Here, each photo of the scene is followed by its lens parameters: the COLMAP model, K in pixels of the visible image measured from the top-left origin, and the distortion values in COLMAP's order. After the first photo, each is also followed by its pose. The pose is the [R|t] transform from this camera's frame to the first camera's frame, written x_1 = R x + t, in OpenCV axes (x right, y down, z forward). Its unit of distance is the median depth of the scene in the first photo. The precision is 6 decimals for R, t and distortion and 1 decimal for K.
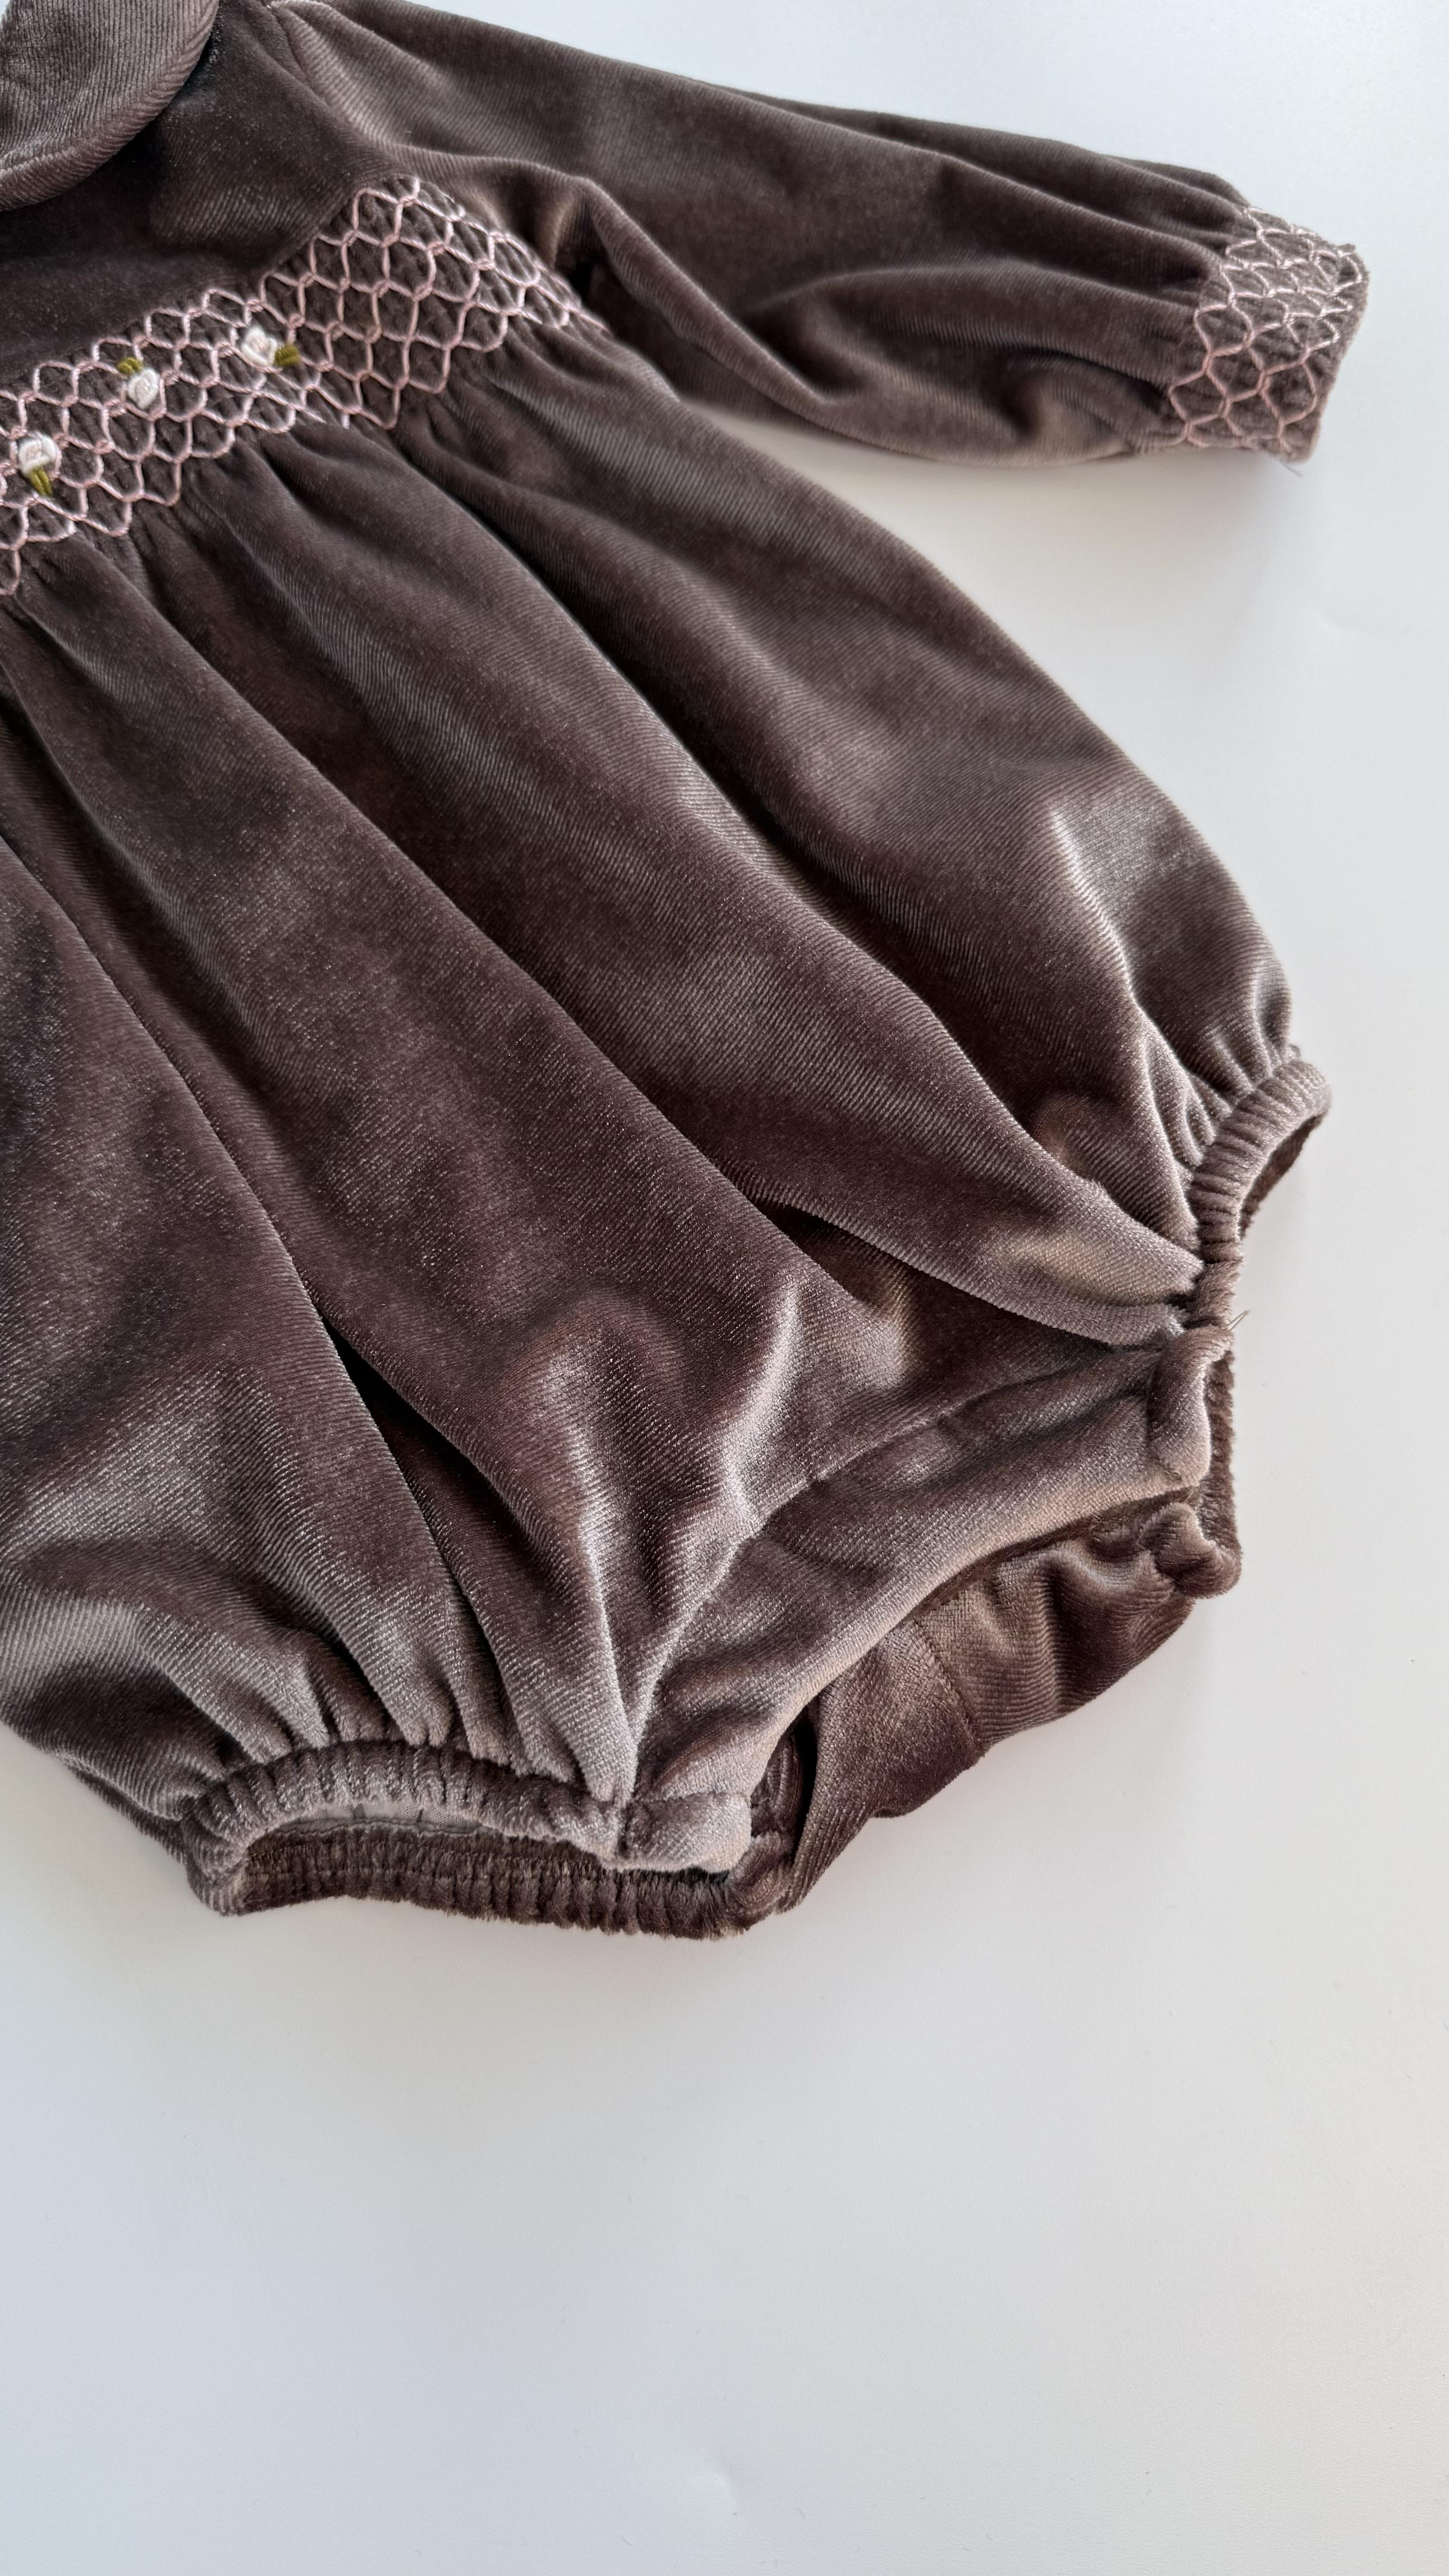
lens RADIAL K [[1880.5, 0, 697.3], [0, 1880.5, 1242.2], [0, 0, 1]] dist [0.179841, -0.480336]
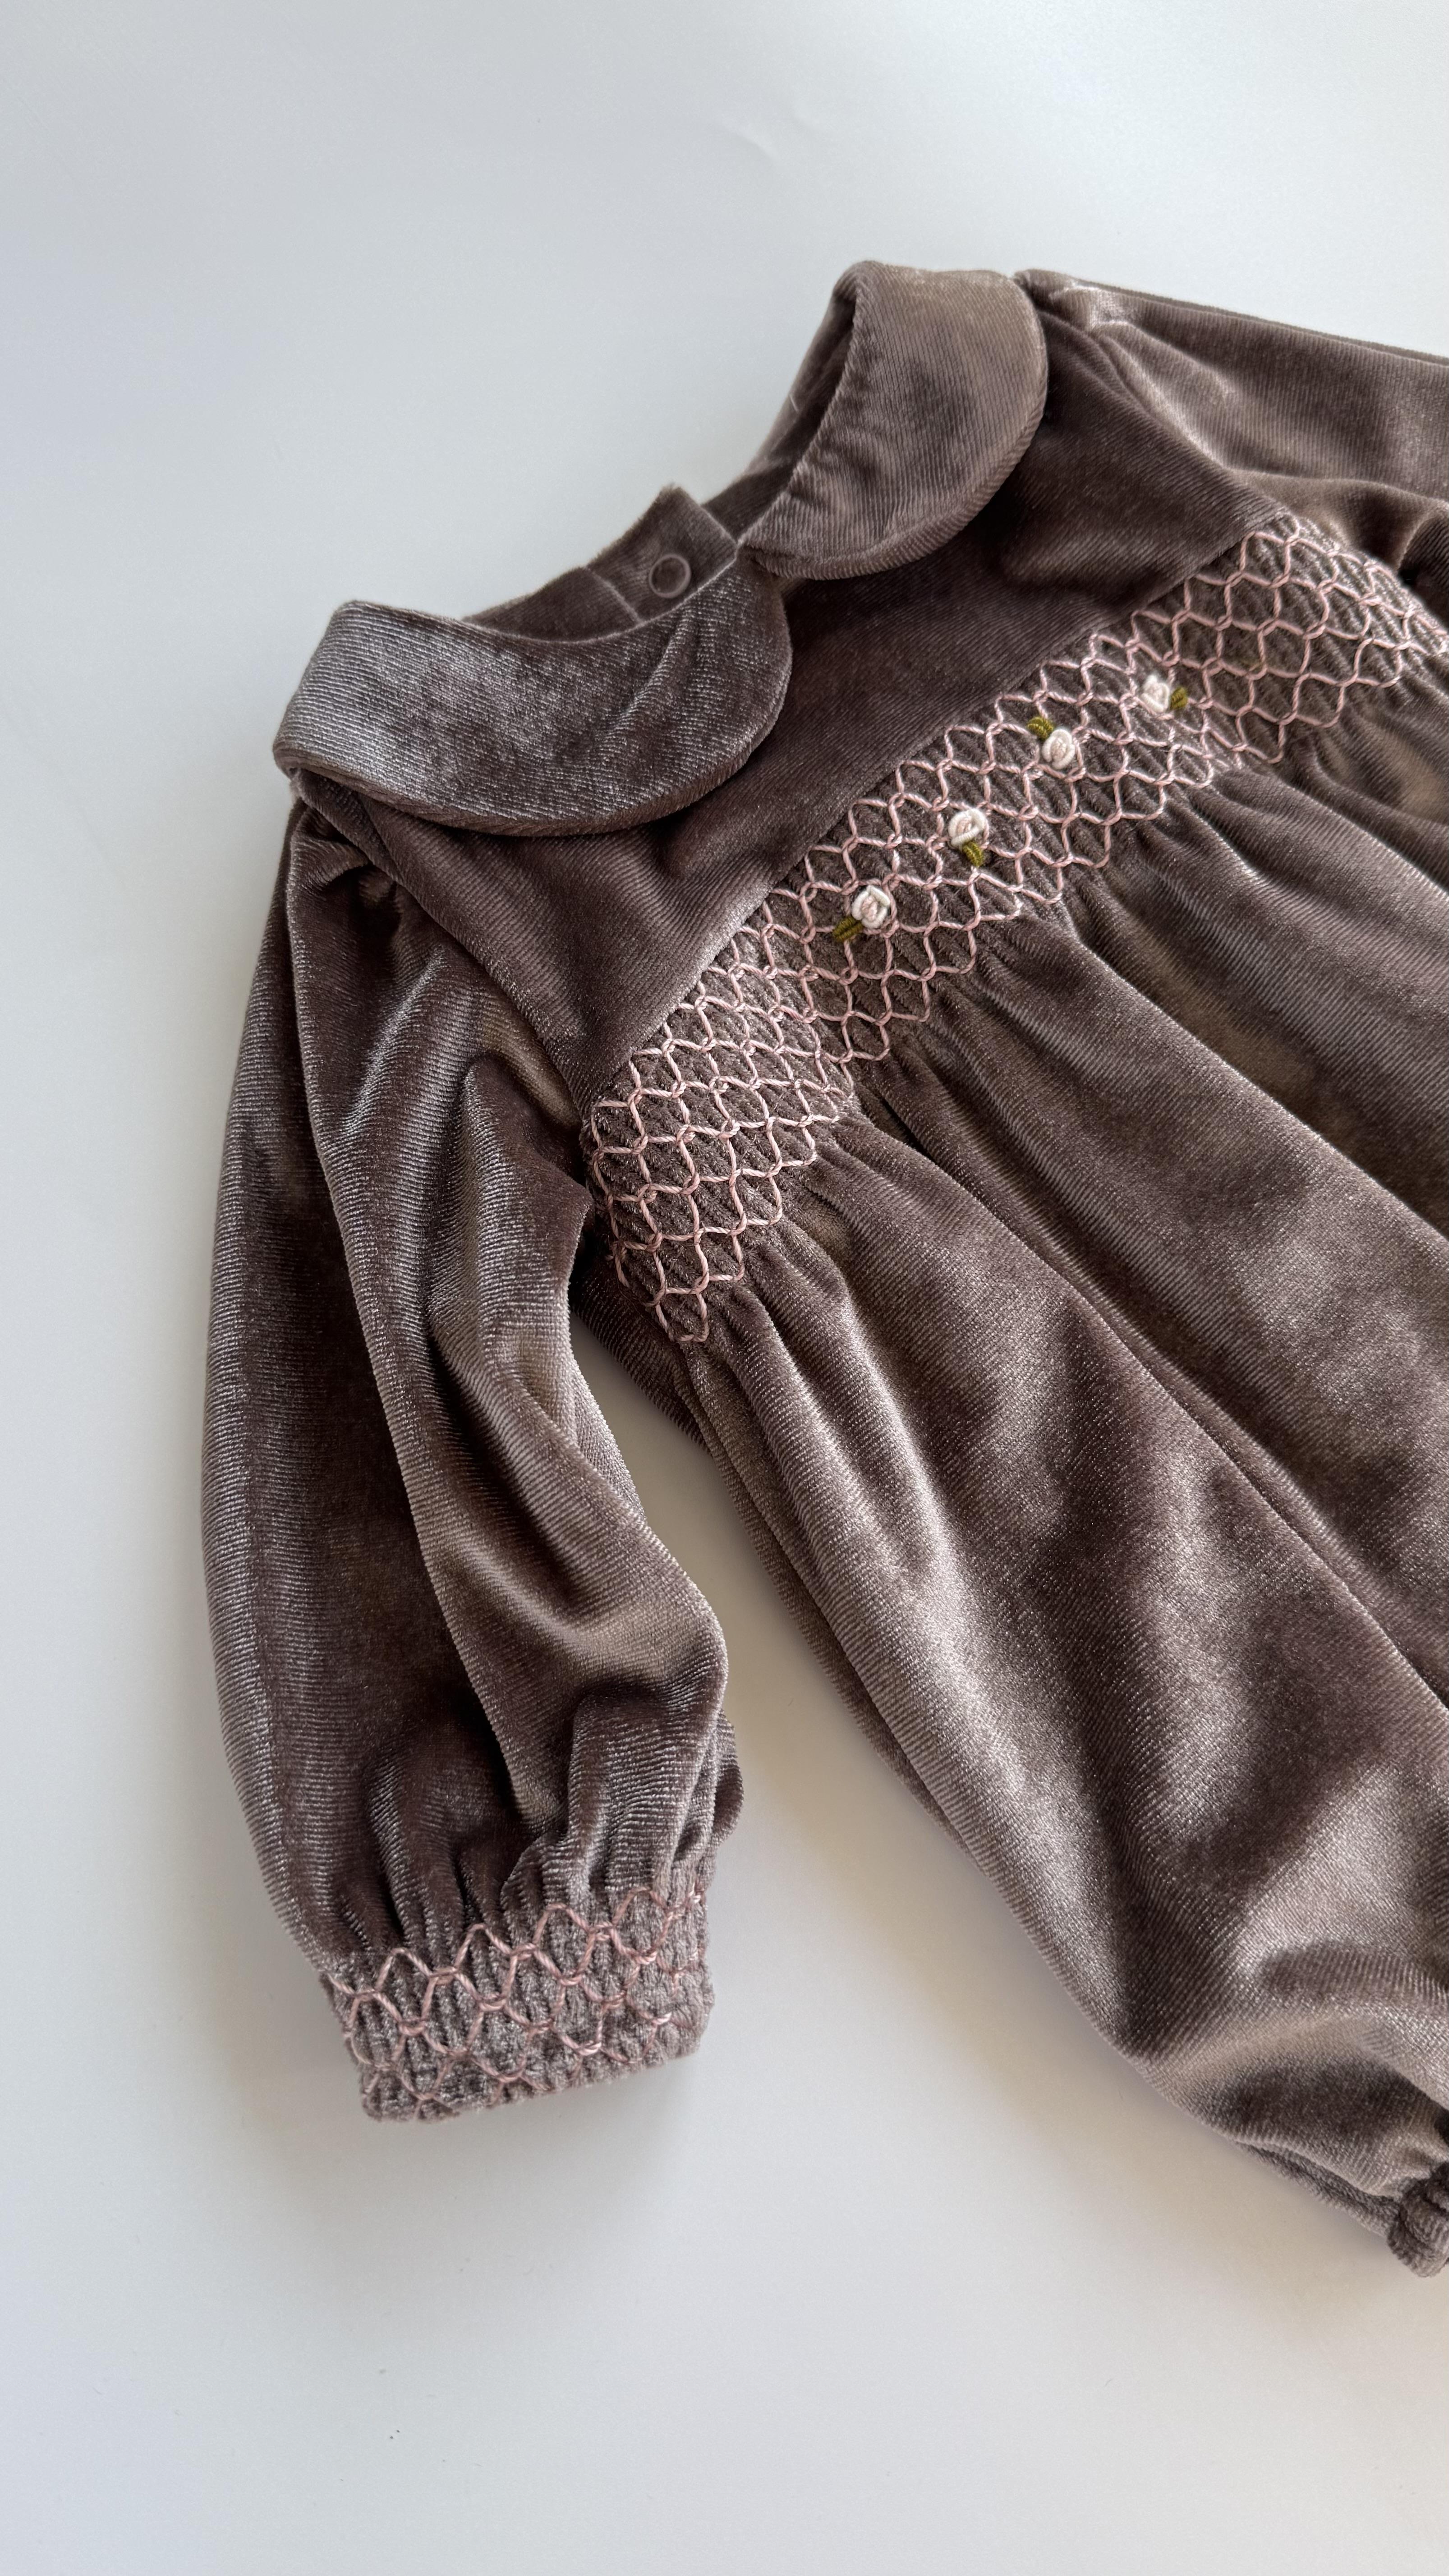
lens RADIAL K [[1880.5, 0, 697.3], [0, 1880.5, 1242.2], [0, 0, 1]] dist [0.179841, -0.480336]
pose [[0.997021, -0.074783, 0.018882, -0.565169], [0.074329, 0.996953, 0.023680, -0.243031], [-0.020595, -0.022206, 0.999541, -0.020596]]
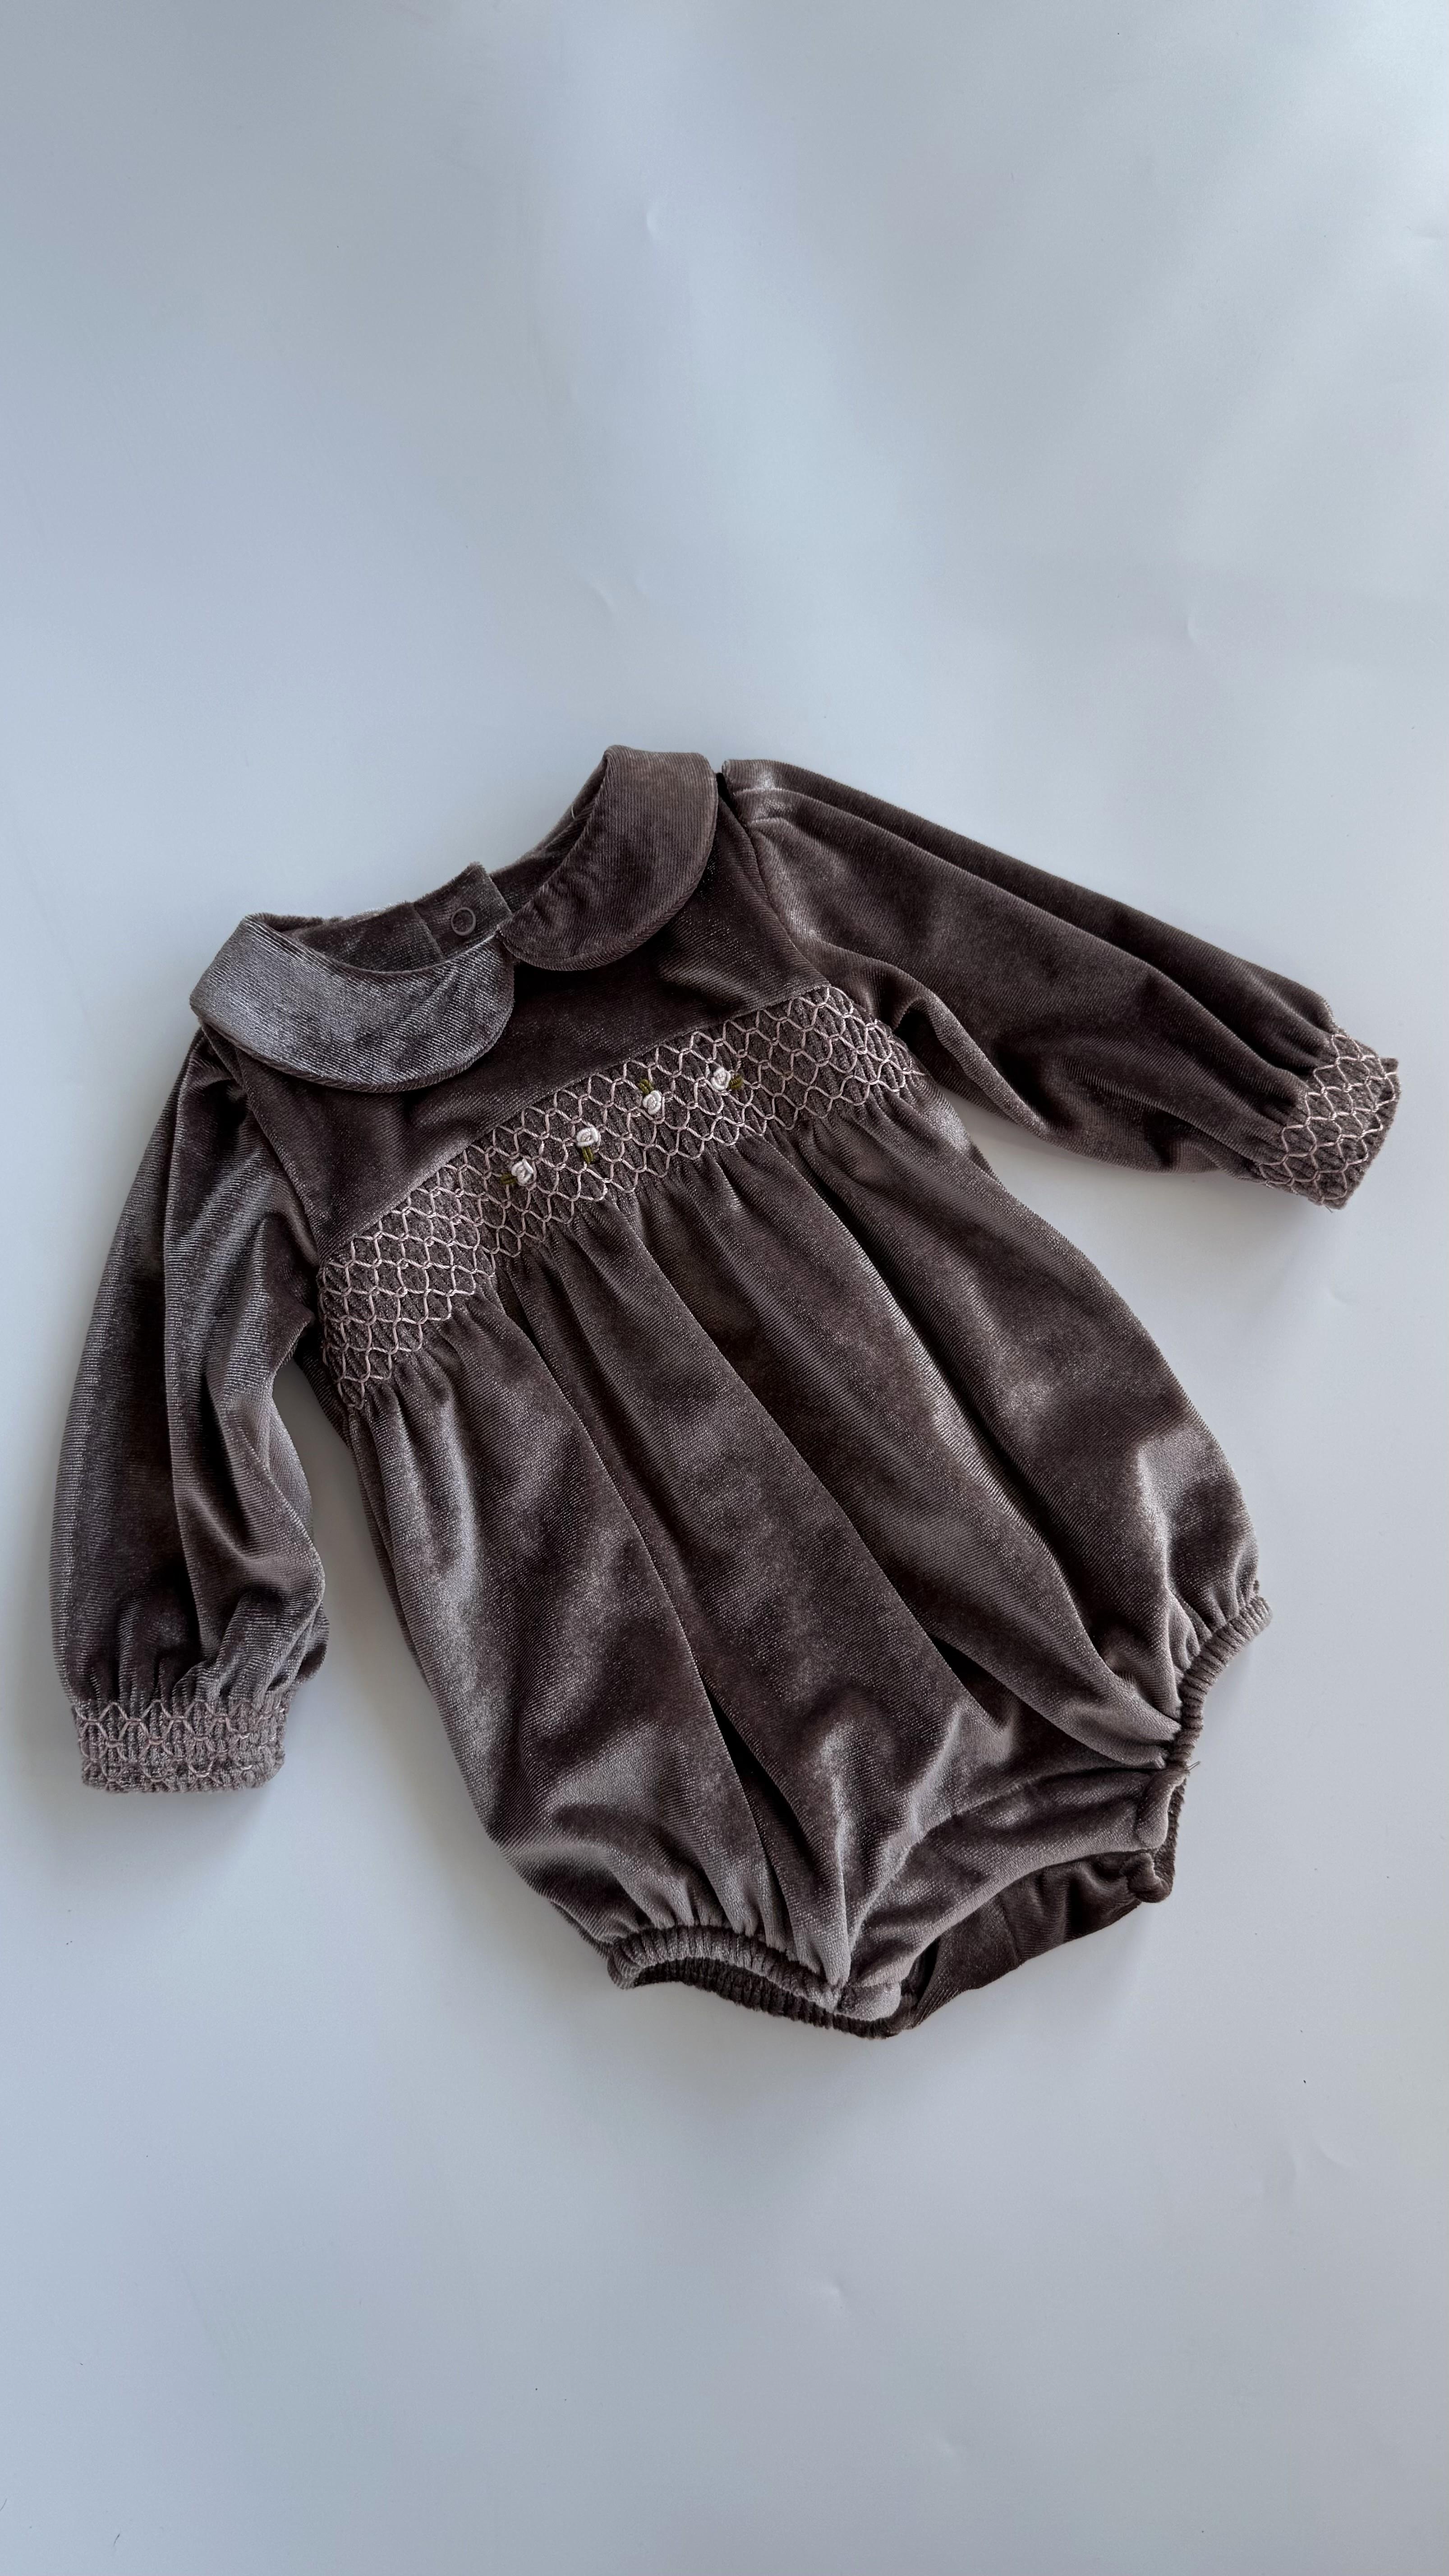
lens RADIAL K [[1880.5, 0, 697.3], [0, 1880.5, 1242.2], [0, 0, 1]] dist [0.179841, -0.480336]
pose [[0.990037, 0.140785, -0.002482, -0.248349], [-0.138644, 0.977753, 0.157409, -0.645954], [0.024587, -0.155496, 0.987530, -0.735832]]
